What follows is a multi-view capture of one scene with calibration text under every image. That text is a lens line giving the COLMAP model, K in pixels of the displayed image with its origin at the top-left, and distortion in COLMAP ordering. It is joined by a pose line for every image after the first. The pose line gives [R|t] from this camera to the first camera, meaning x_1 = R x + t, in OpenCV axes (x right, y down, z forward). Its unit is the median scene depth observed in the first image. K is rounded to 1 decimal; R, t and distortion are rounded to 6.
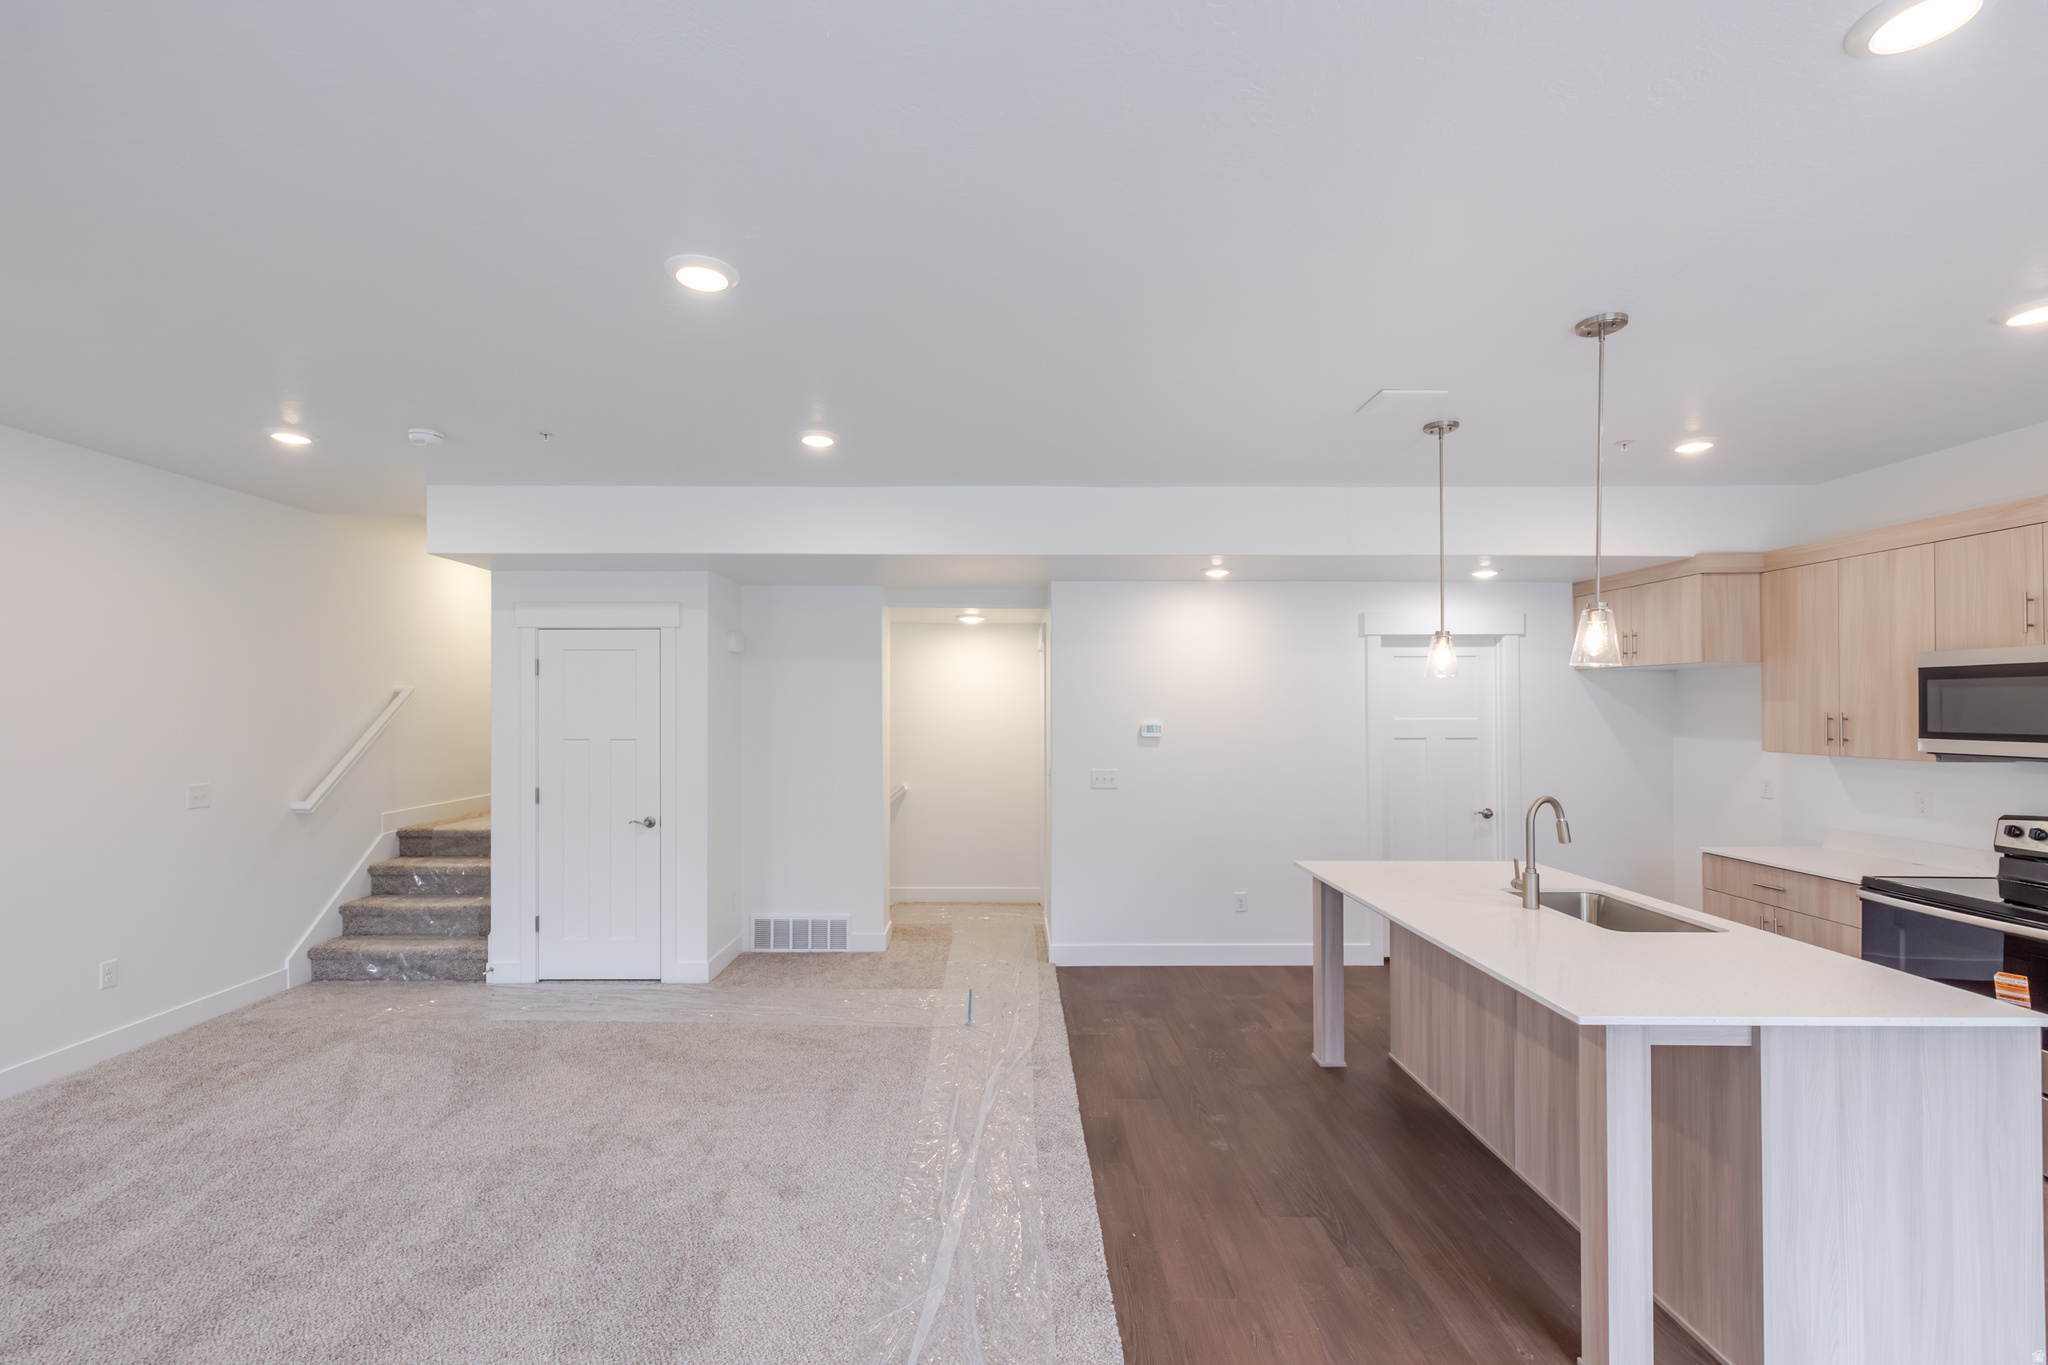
lens RADIAL K [[868.8, 0, 1011.4], [0, 868.8, 696.8], [0, 0, 1]] dist [0.003190, 0.000385]
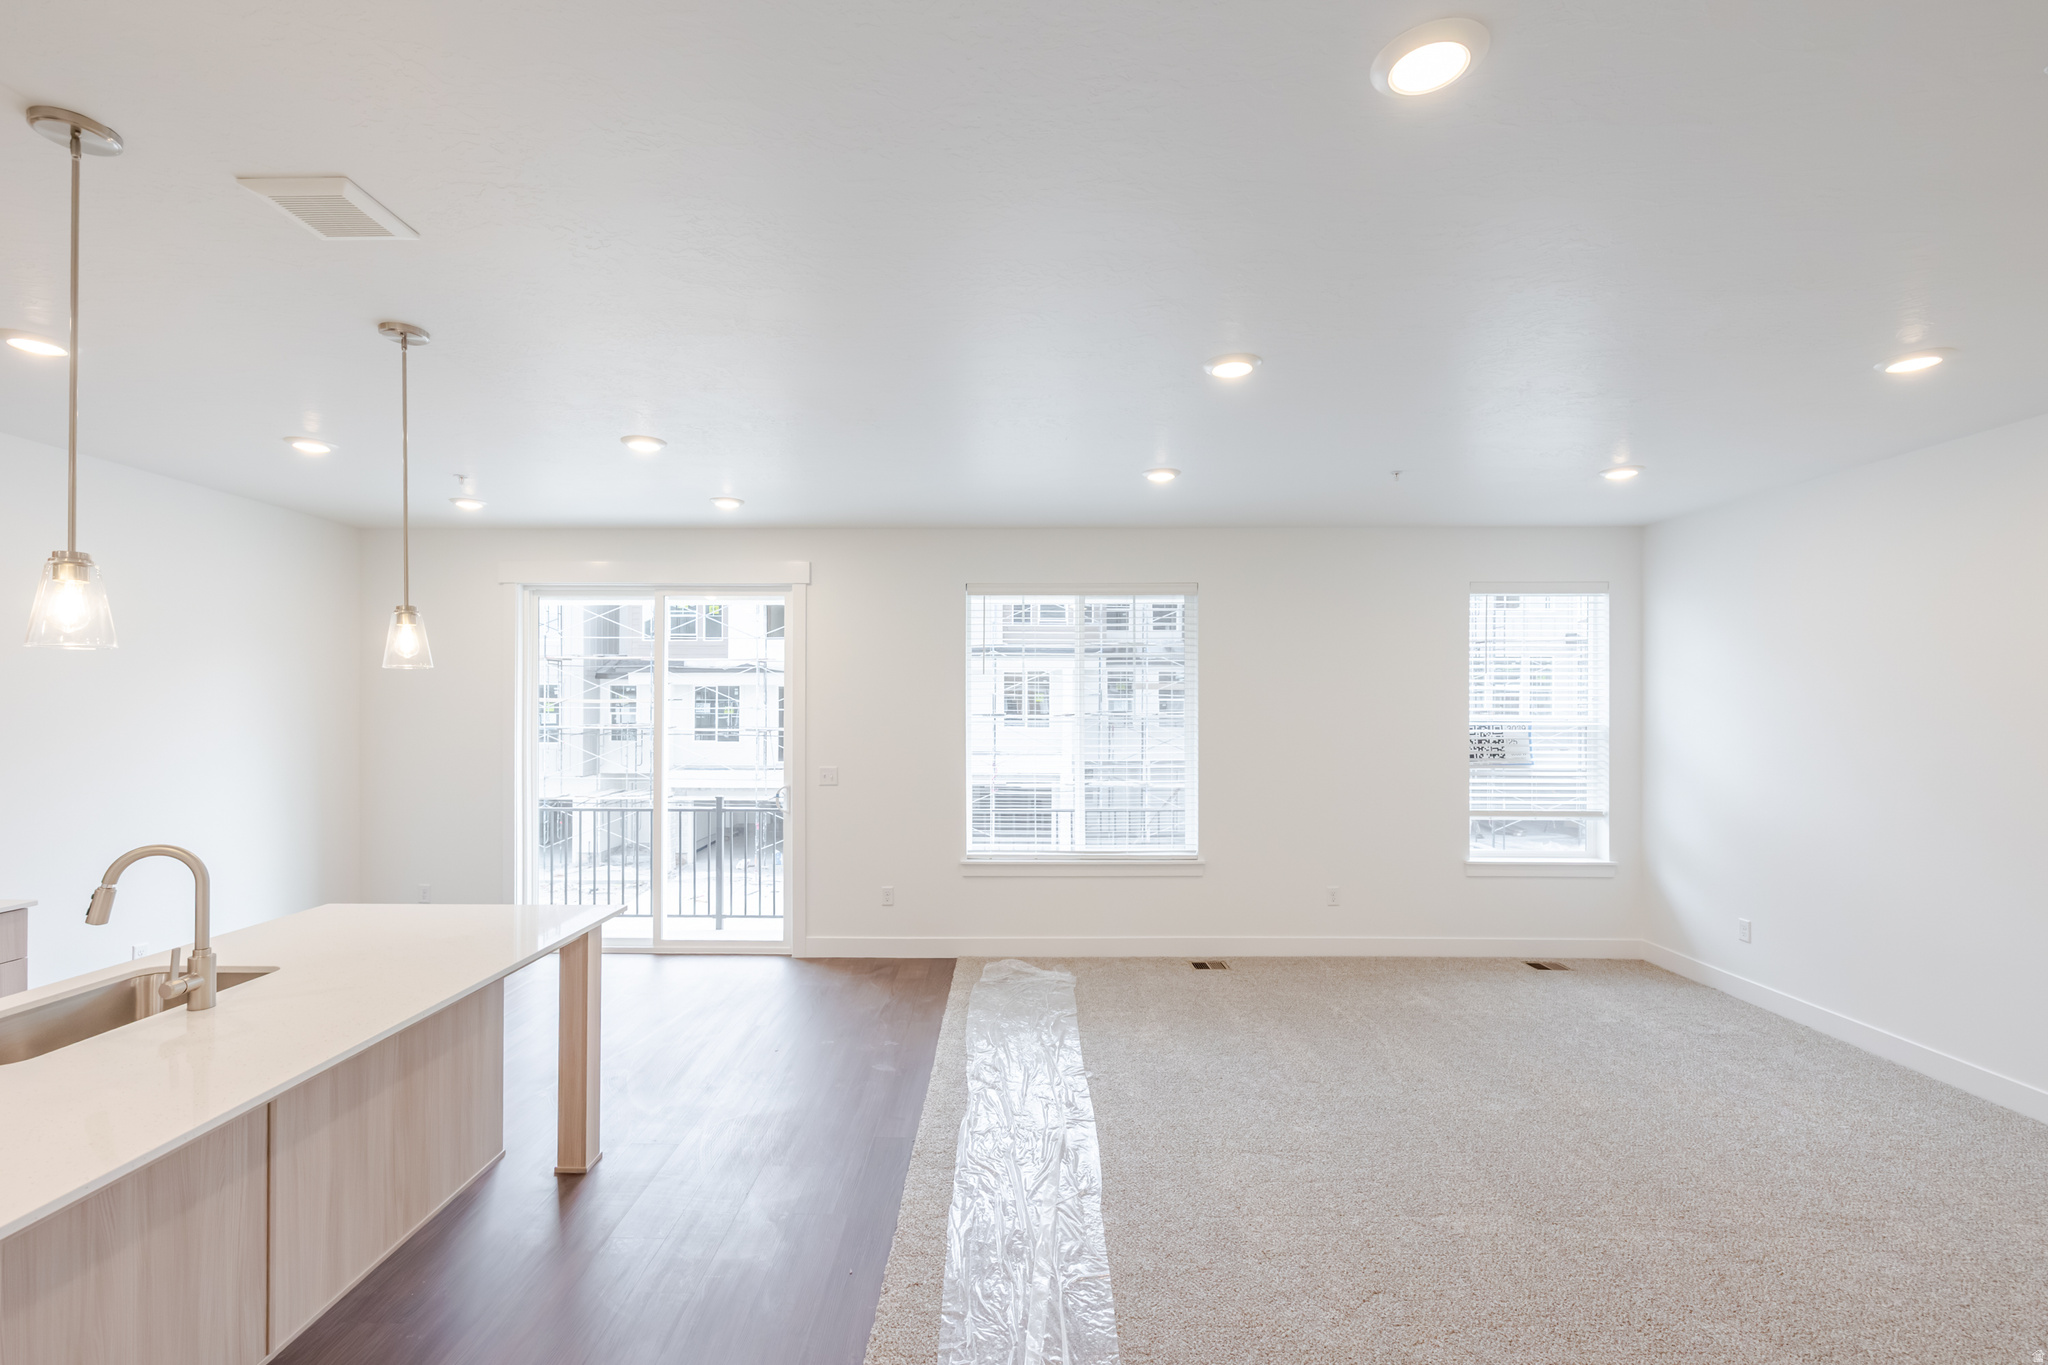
lens RADIAL K [[896.9, 0, 1029.9], [0, 896.9, 708.4], [0, 0, 1]] dist [0.000717, 0.000215]
pose [[-0.999904, -0.001496, -0.013791, -0.025935], [-0.001362, 0.999952, -0.009725, 0.012732], [0.013805, -0.009705, -0.999858, 1.258020]]
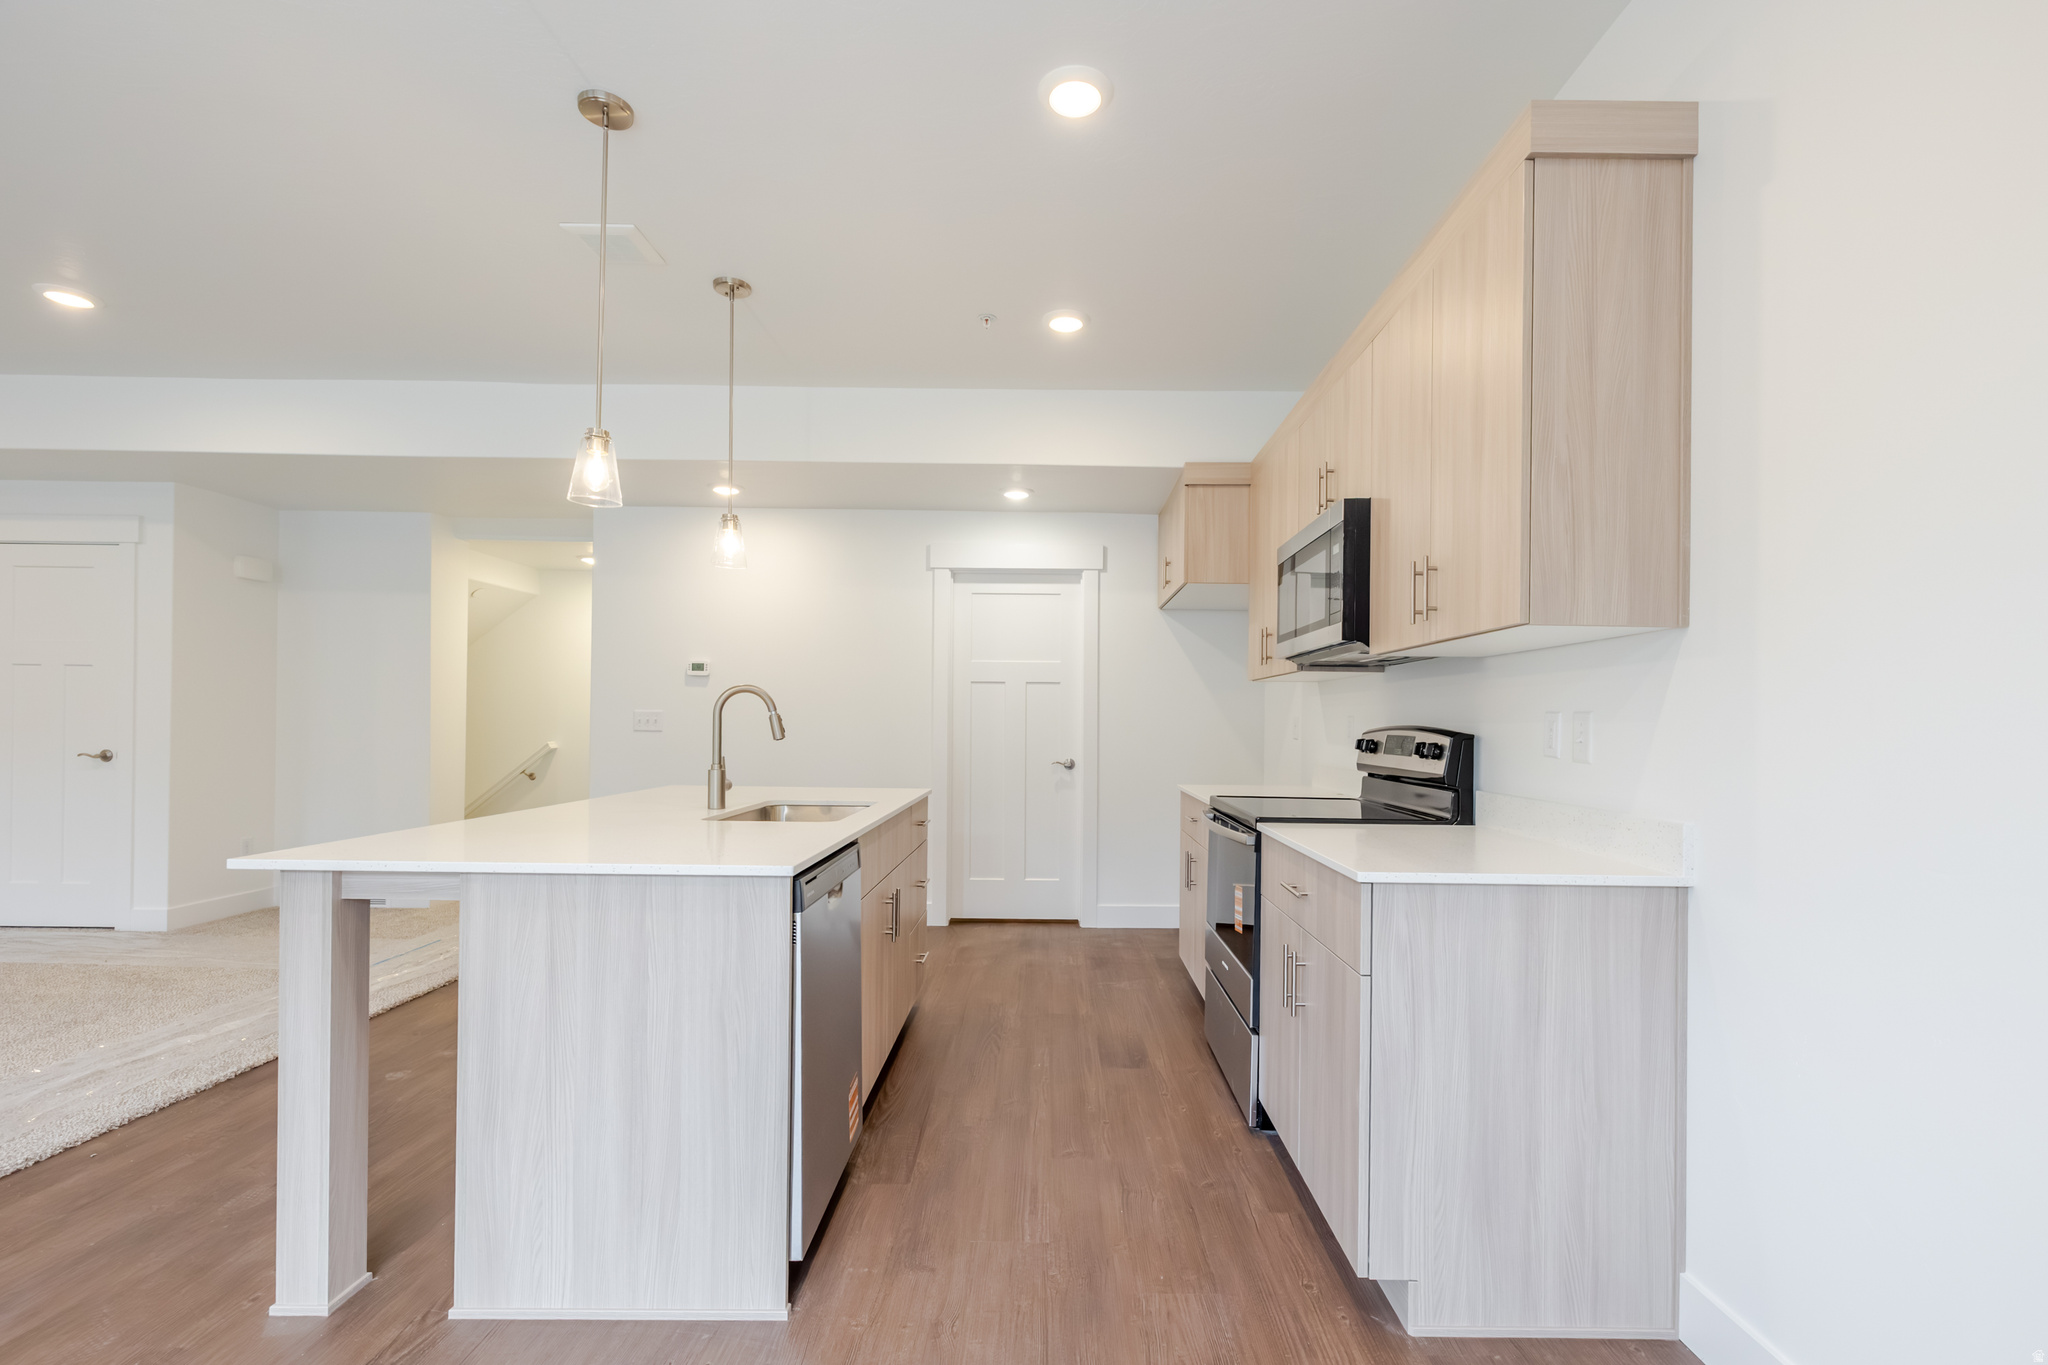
lens RADIAL K [[896.9, 0, 1029.9], [0, 896.9, 708.4], [0, 0, 1]] dist [0.000717, 0.000215]
pose [[0.999930, 0.011656, 0.002116, 0.663694], [-0.011656, 0.999932, 0.000034, 0.099454], [-0.002115, -0.000058, 0.999998, 0.062422]]
